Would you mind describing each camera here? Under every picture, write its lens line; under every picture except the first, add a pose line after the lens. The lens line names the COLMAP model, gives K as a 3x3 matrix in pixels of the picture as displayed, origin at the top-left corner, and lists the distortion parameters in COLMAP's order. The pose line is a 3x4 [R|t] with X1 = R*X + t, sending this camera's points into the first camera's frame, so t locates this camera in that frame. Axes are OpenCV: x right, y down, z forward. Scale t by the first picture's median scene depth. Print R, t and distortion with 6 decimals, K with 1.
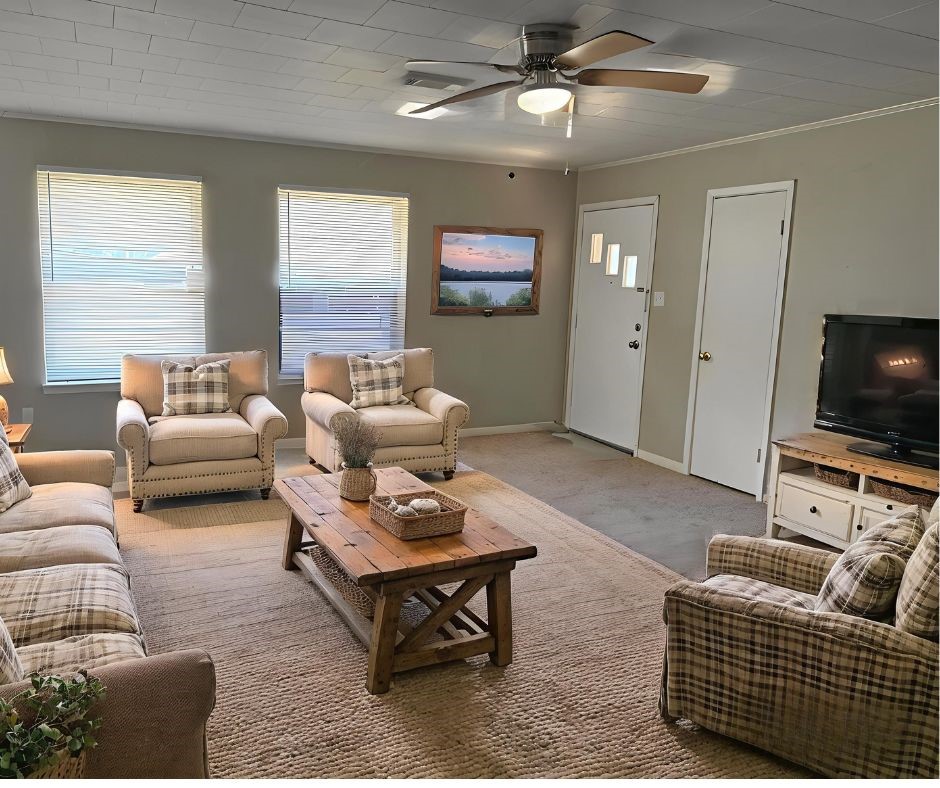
lens RADIAL K [[735.4, 0, 421.7], [0, 735.4, 389.5], [0, 0, 1]] dist [0.067148, 0.005002]
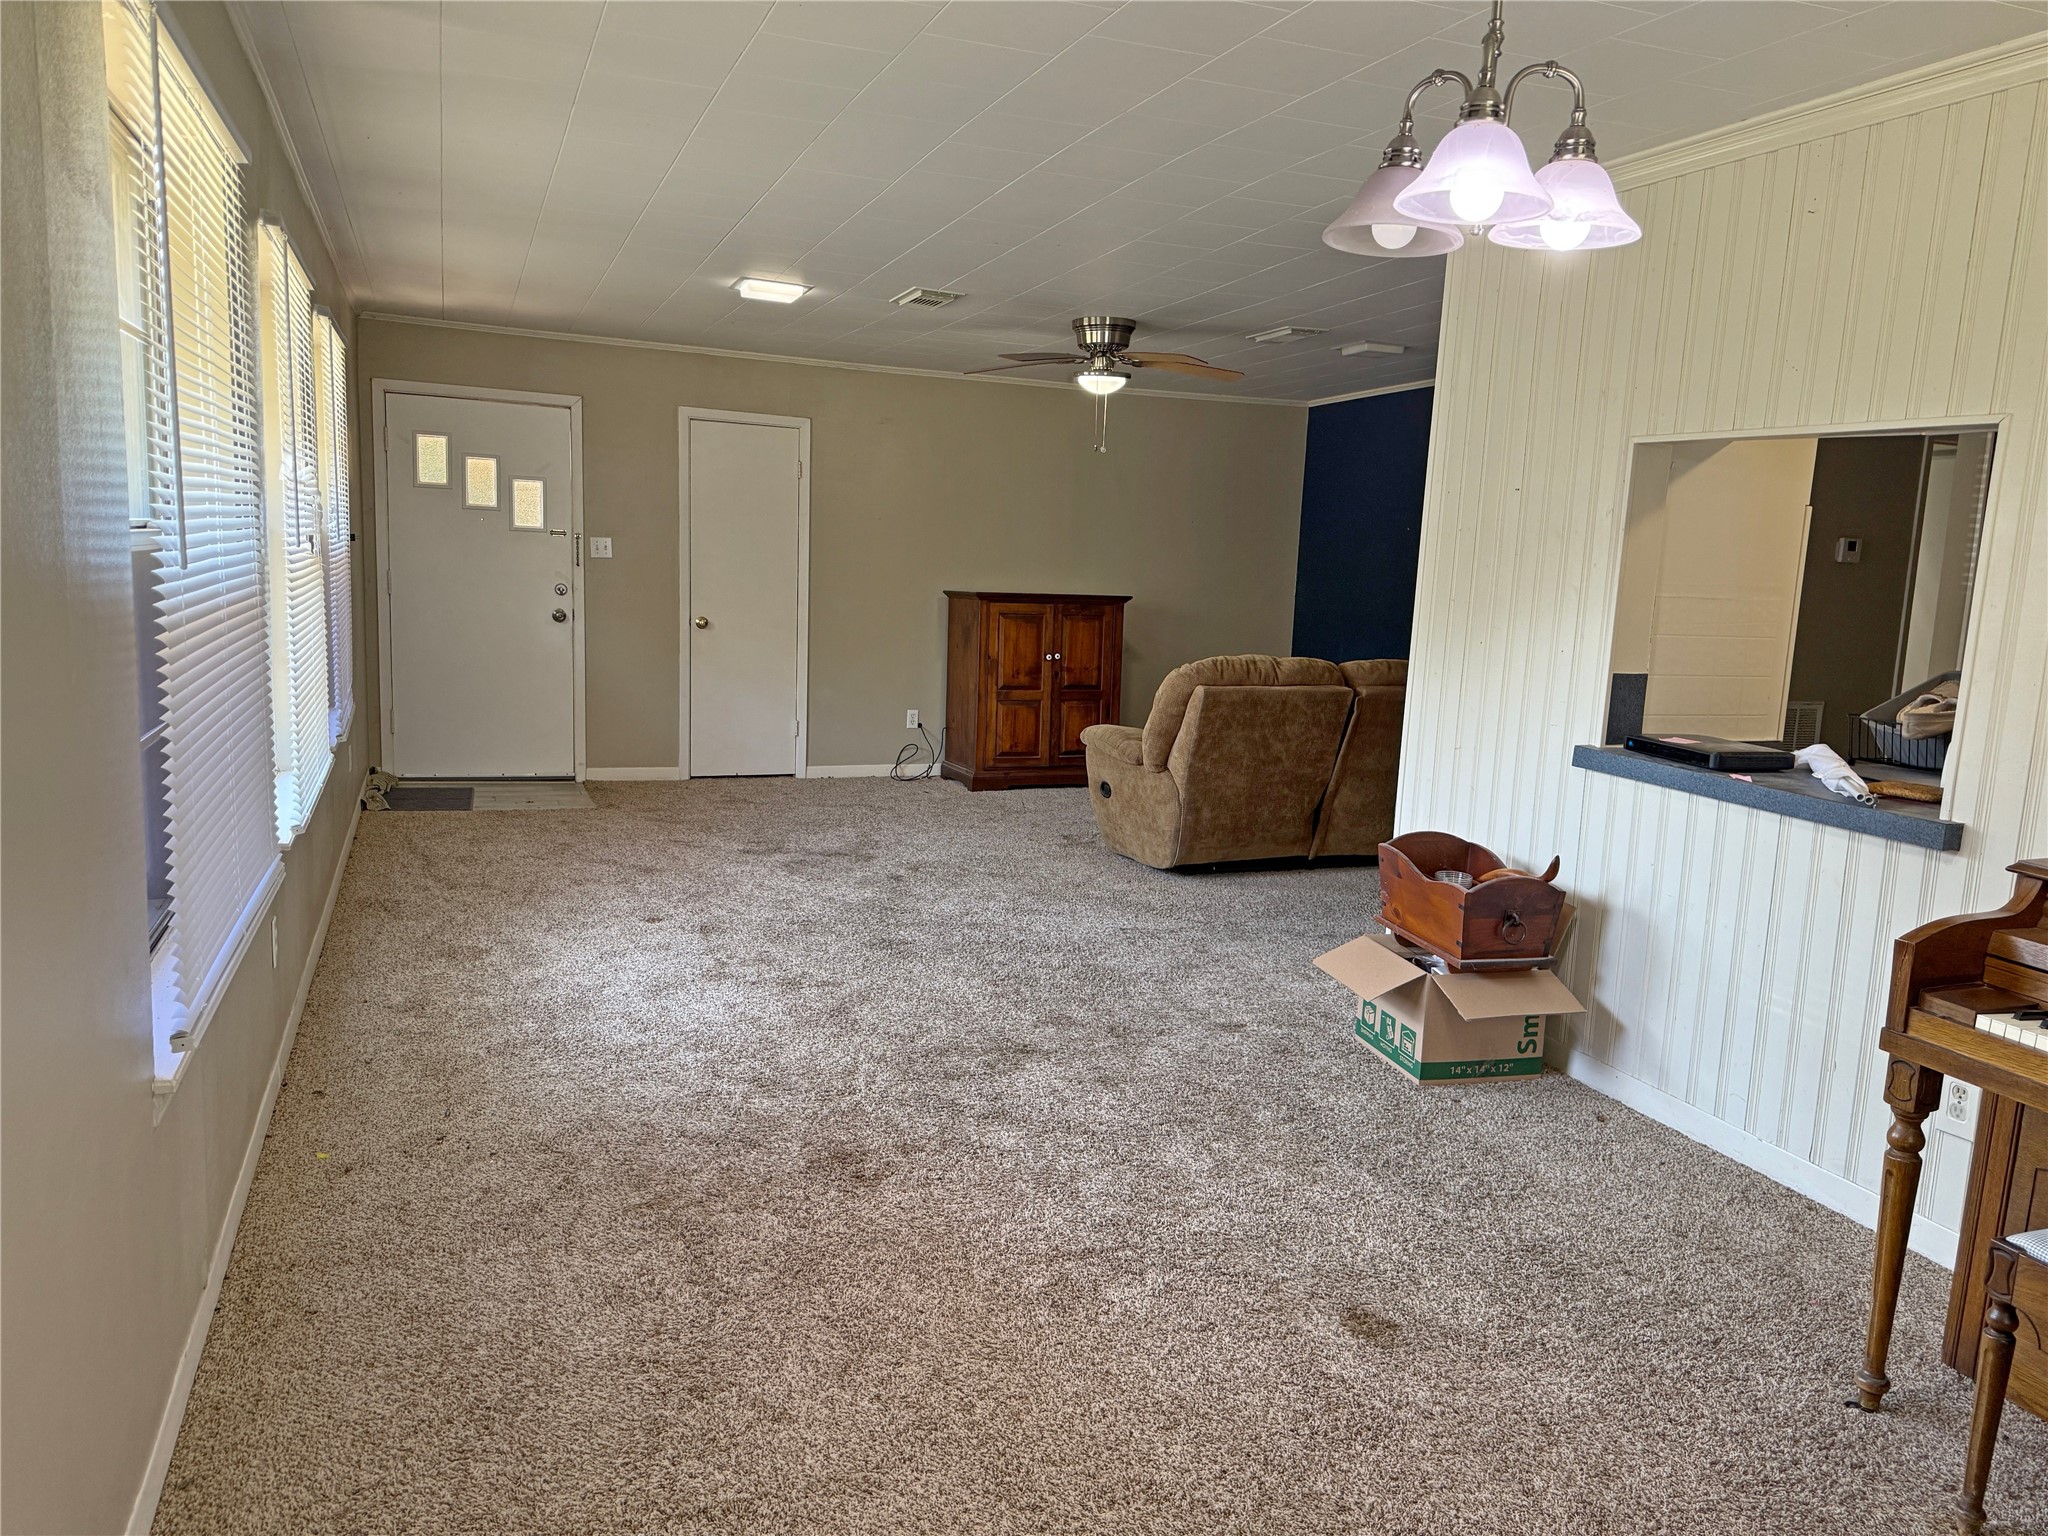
lens RADIAL K [[1456.1, 0, 1024.0], [0, 1456.1, 768.0], [0, 0, 1]] dist [0.068579, -0.001538]
pose [[0.027334, -0.173921, 0.984380, -1.104933], [0.106285, 0.979672, 0.170138, -0.115134], [-0.993960, 0.099974, 0.045263, 0.581891]]
